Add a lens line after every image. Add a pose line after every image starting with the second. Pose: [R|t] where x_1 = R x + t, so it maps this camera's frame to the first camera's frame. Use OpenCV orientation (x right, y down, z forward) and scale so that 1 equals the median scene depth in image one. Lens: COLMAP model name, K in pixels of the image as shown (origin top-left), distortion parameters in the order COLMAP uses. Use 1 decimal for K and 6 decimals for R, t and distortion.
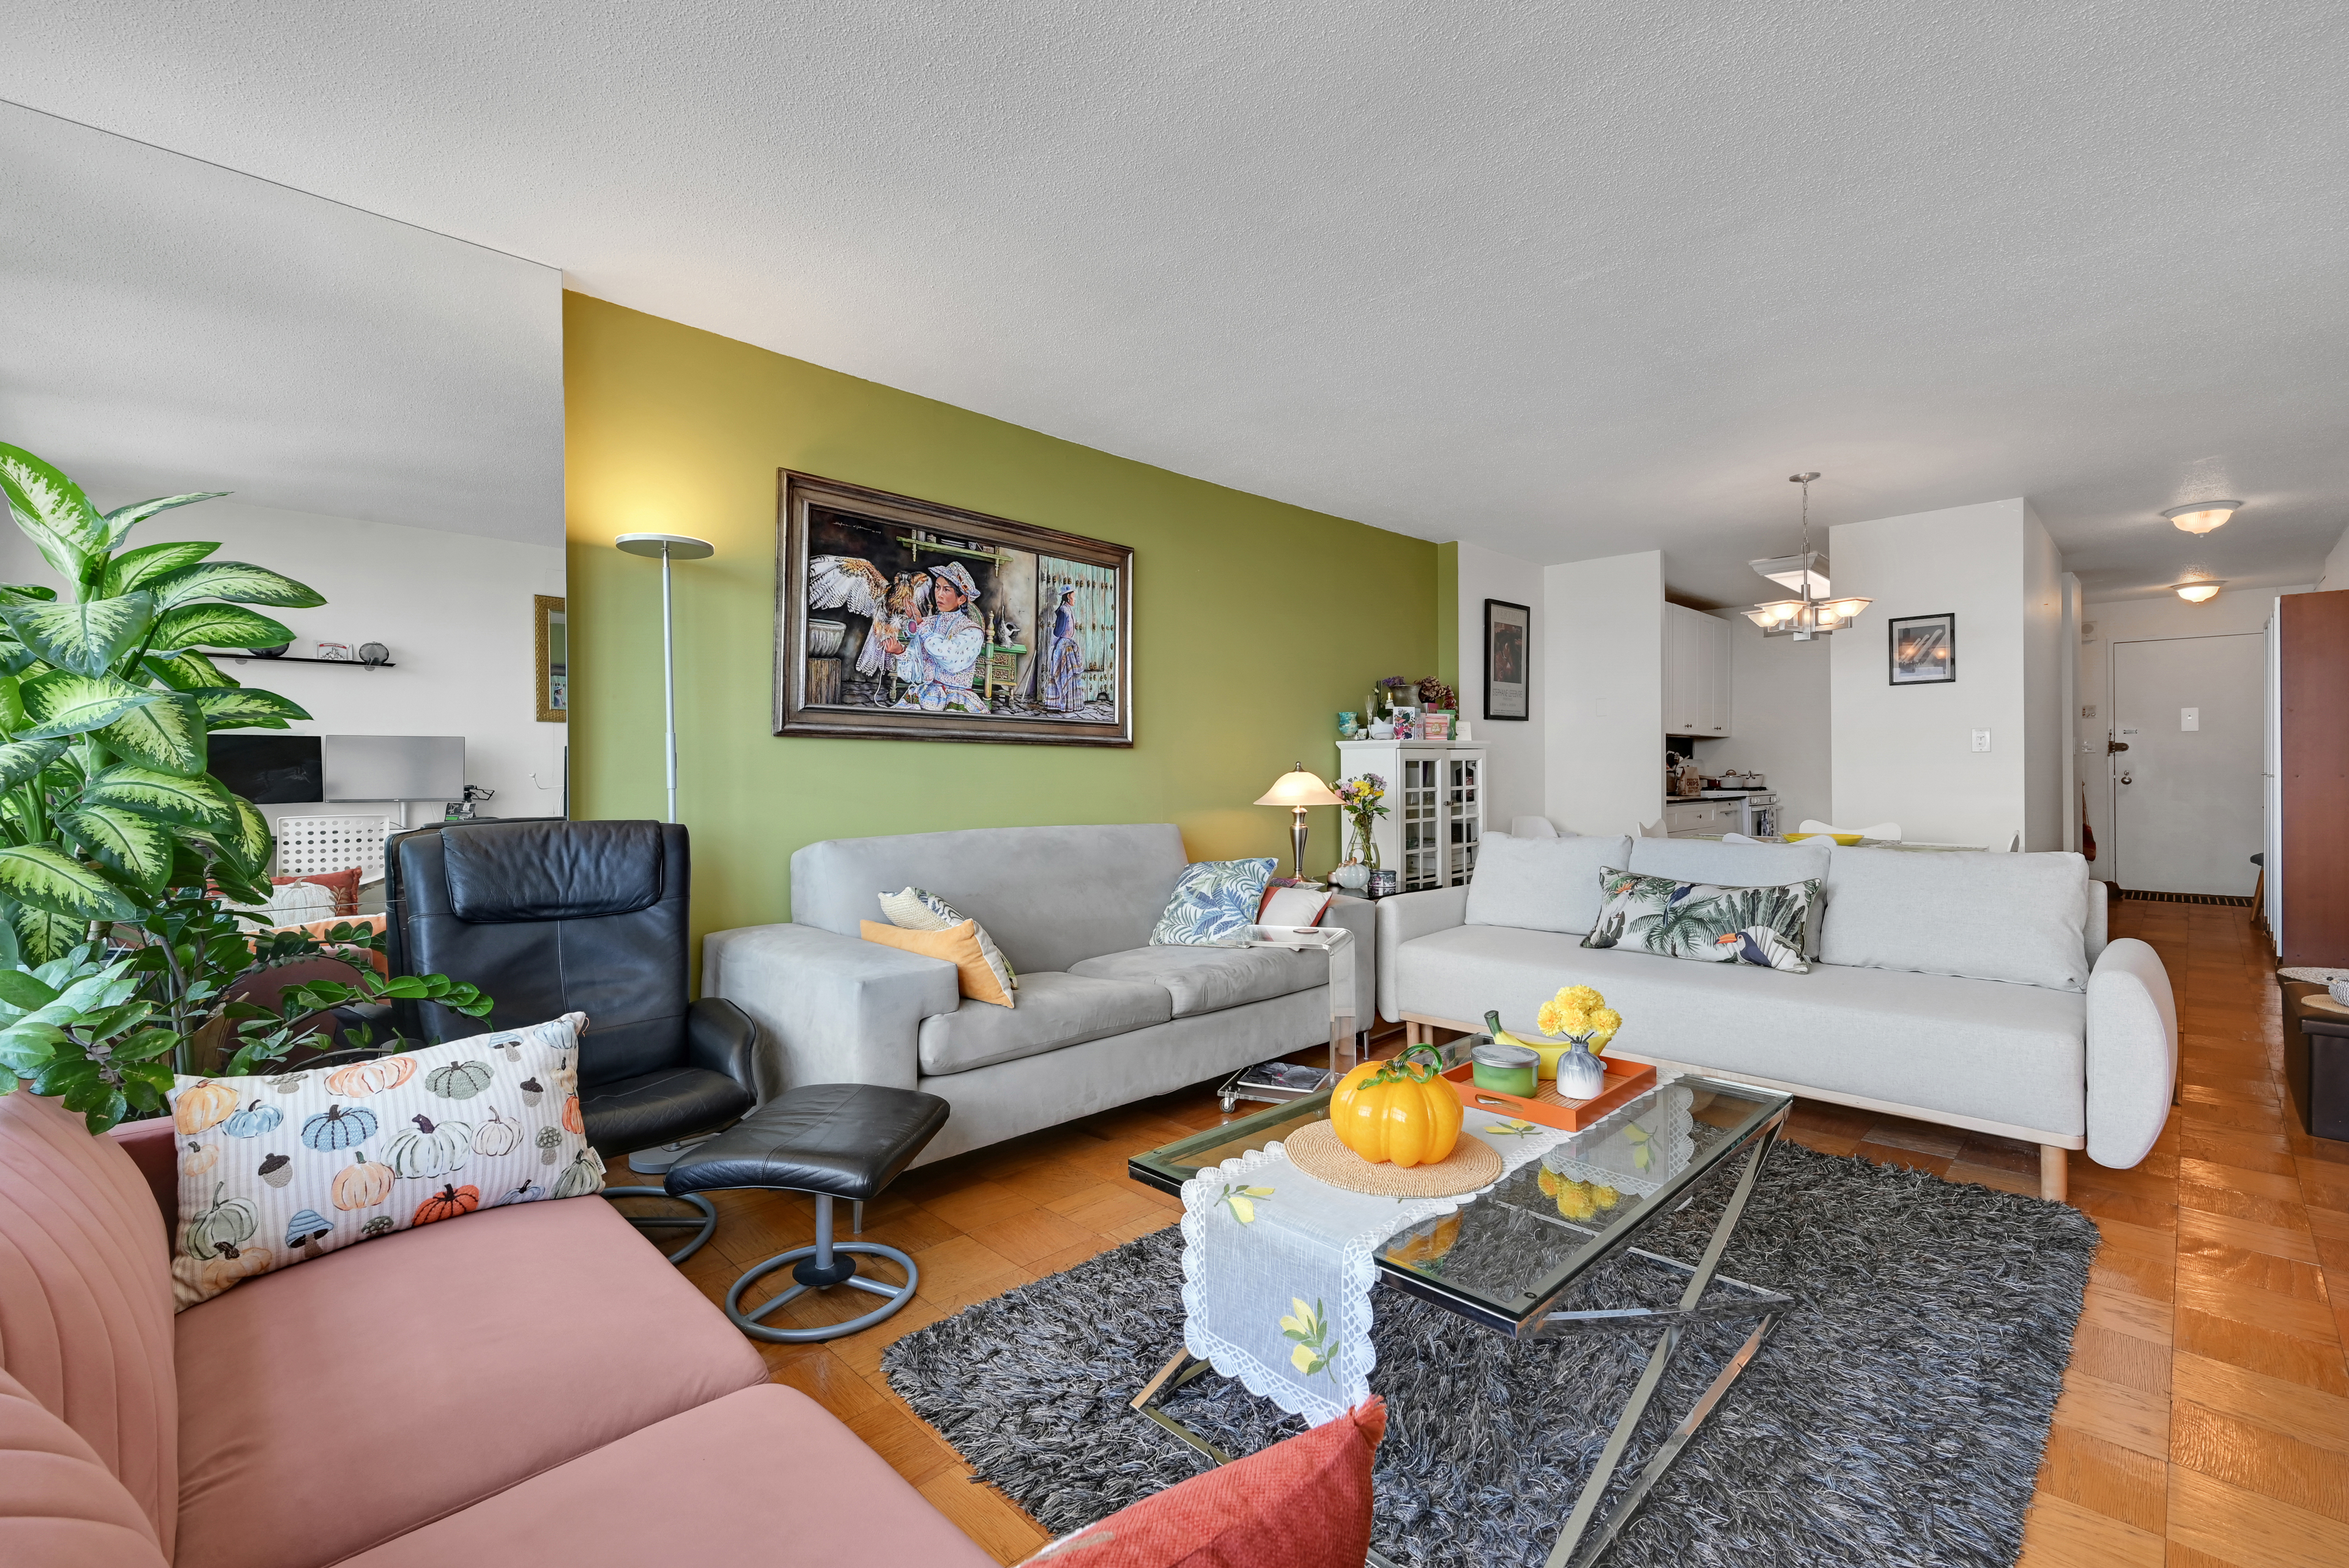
lens RADIAL K [[1004.1, 0, 1132.0], [0, 1004.1, 775.3], [0, 0, 1]] dist [0.001484, -0.000251]
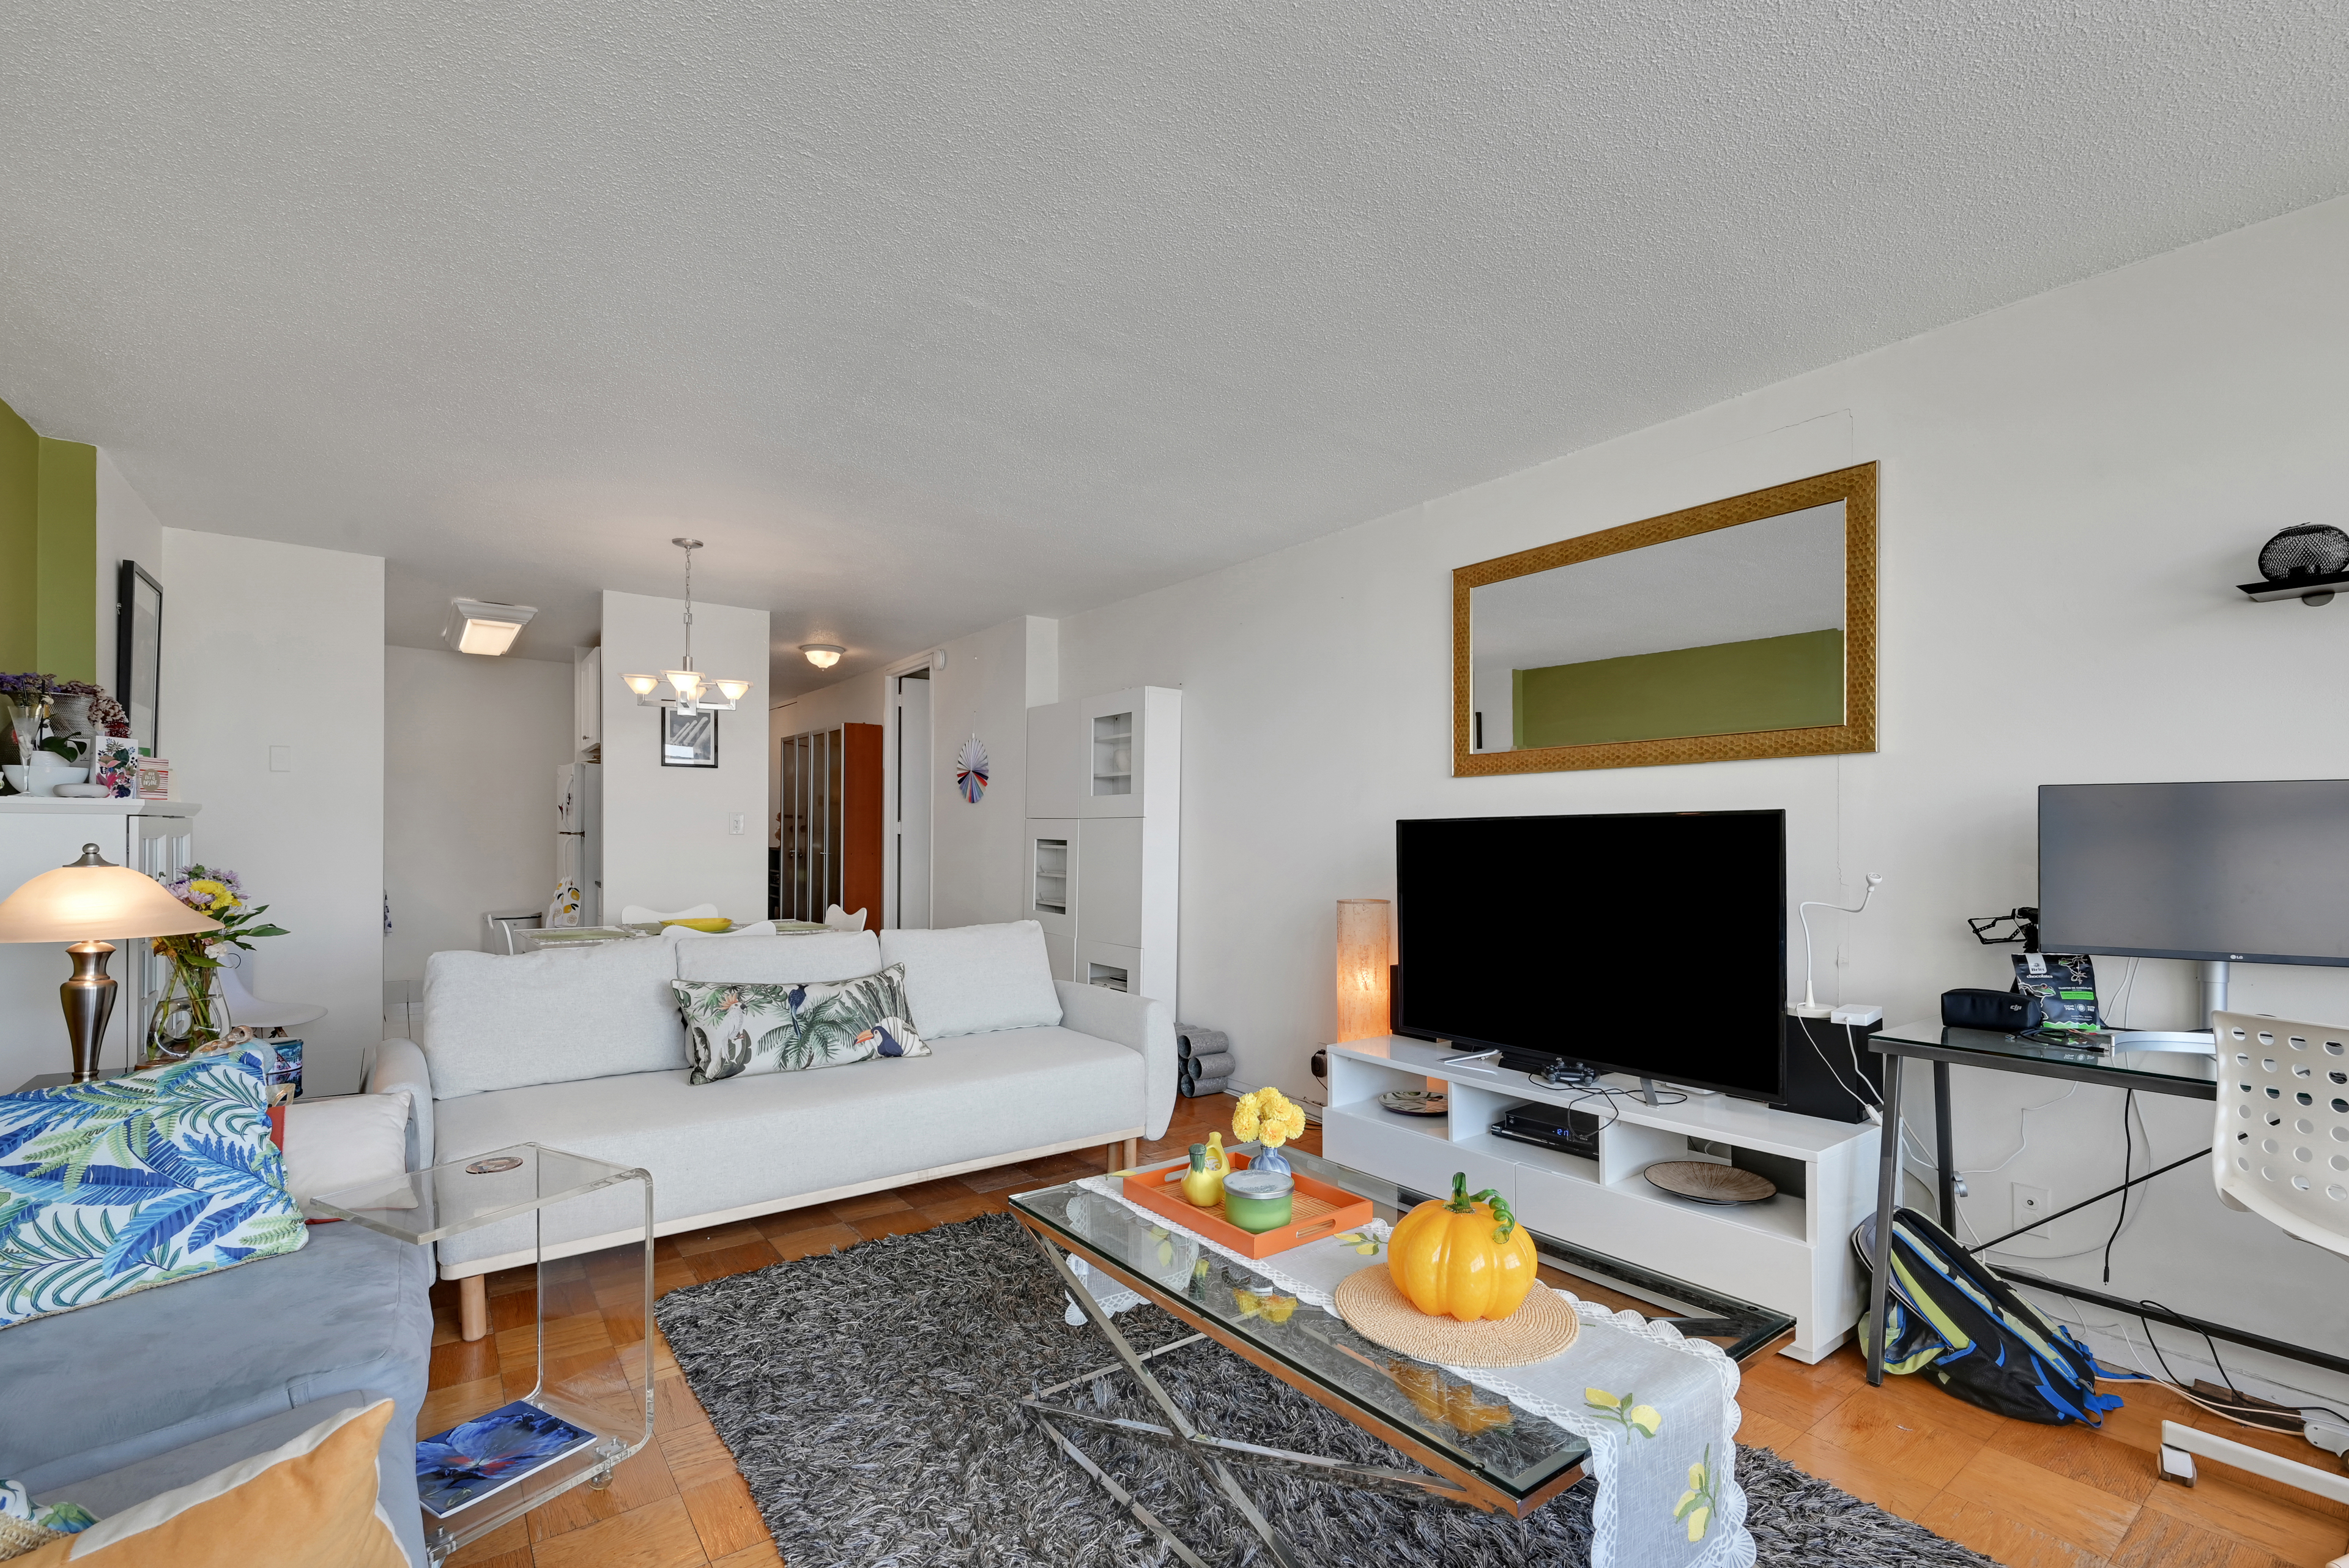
lens RADIAL K [[1004.1, 0, 1275.1], [0, 1004.1, 849.0], [0, 0, 1]] dist [0.001484, -0.000251]
pose [[0.115268, -0.001233, 0.993334, -0.266947], [-0.001900, 0.999997, 0.001462, -0.014479], [-0.993333, -0.002056, 0.115265, 0.442026]]
